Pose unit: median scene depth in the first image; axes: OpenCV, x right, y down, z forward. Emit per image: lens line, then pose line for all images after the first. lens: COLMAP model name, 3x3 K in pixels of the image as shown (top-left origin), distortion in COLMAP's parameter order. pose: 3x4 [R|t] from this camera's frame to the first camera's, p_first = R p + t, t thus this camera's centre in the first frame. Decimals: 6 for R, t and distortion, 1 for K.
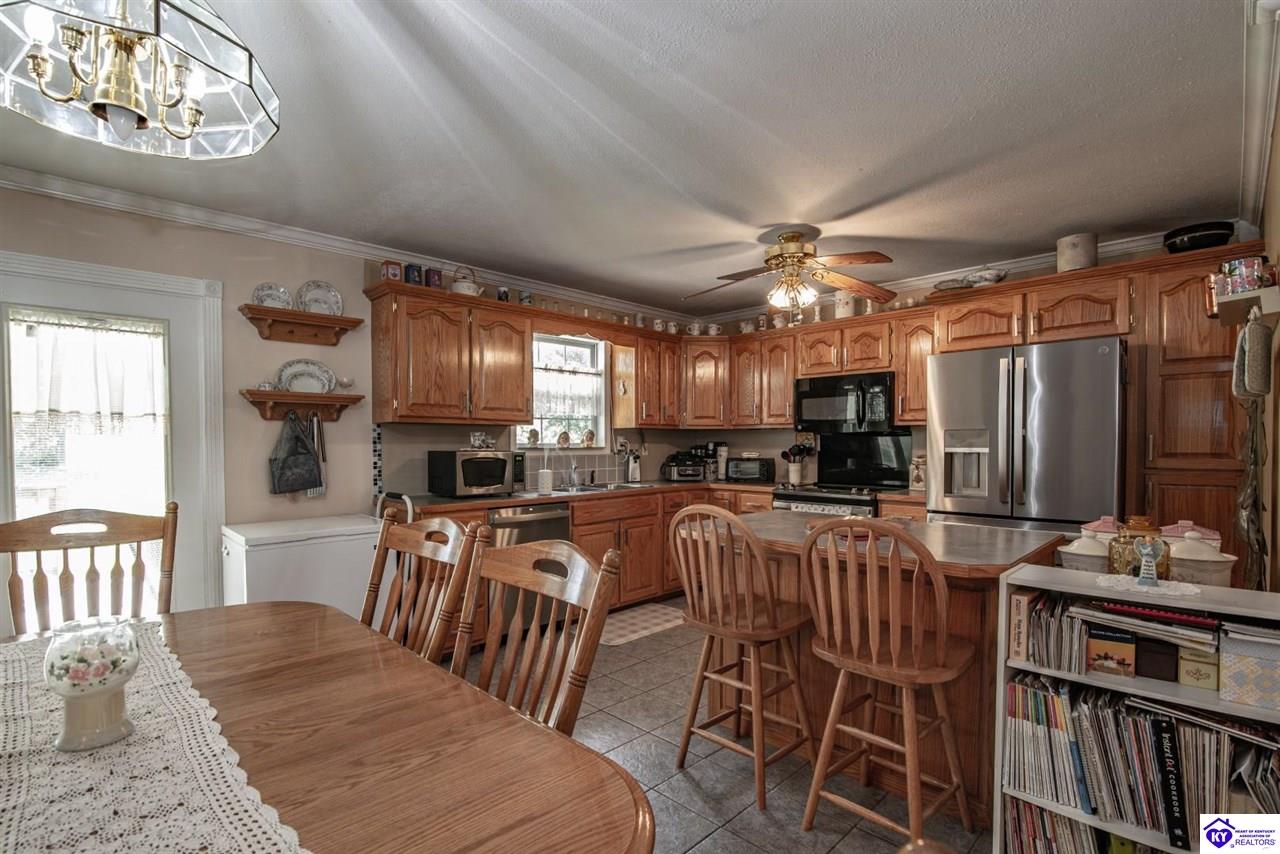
lens RADIAL K [[607.3, 0, 668.1], [0, 607.3, 449.8], [0, 0, 1]] dist [-0.016819, -0.000021]
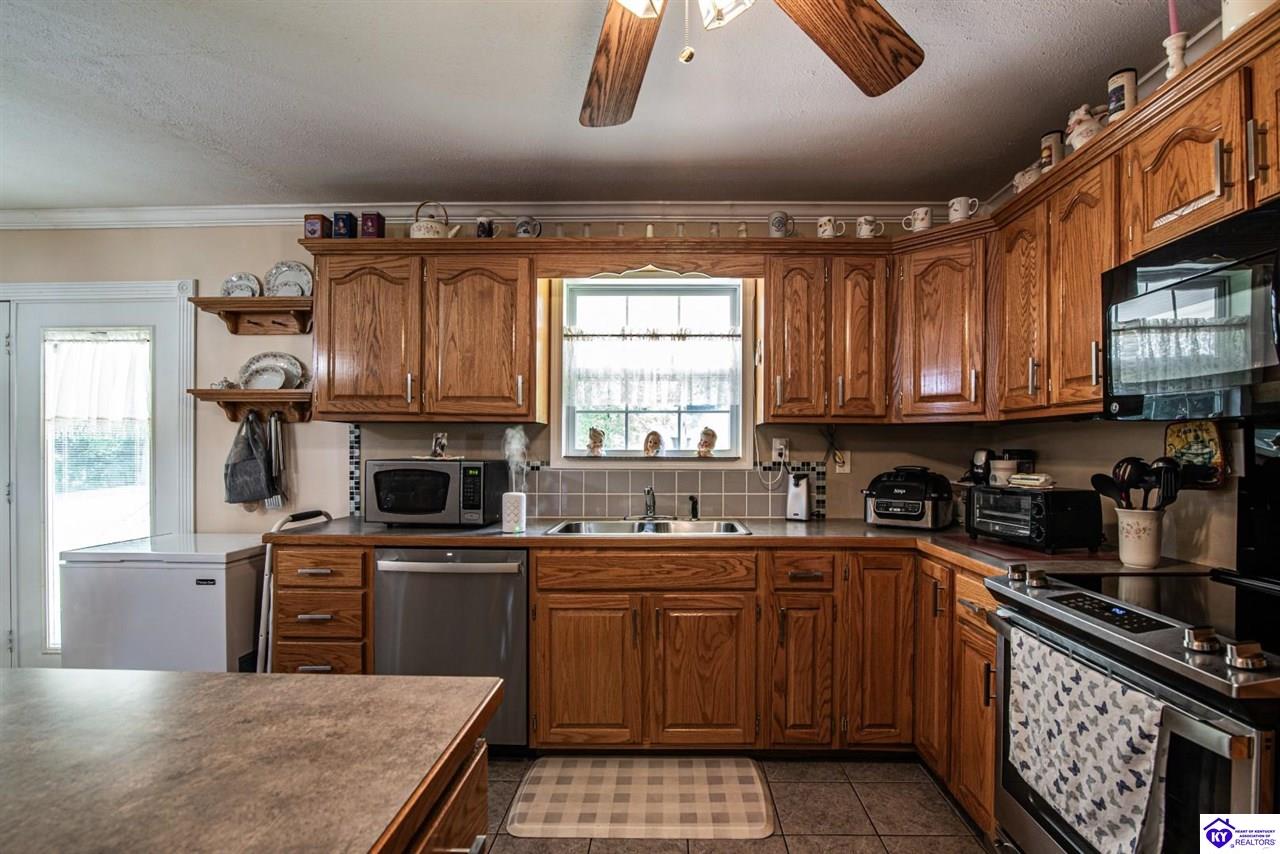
lens RADIAL K [[607.3, 0, 668.1], [0, 607.3, 449.8], [0, 0, 1]] dist [-0.016819, -0.000021]
pose [[0.667697, 0.004461, -0.744419, 0.352908], [-0.014427, 0.999872, -0.006948, -0.007908], [0.744293, 0.015379, 0.667676, 0.678692]]
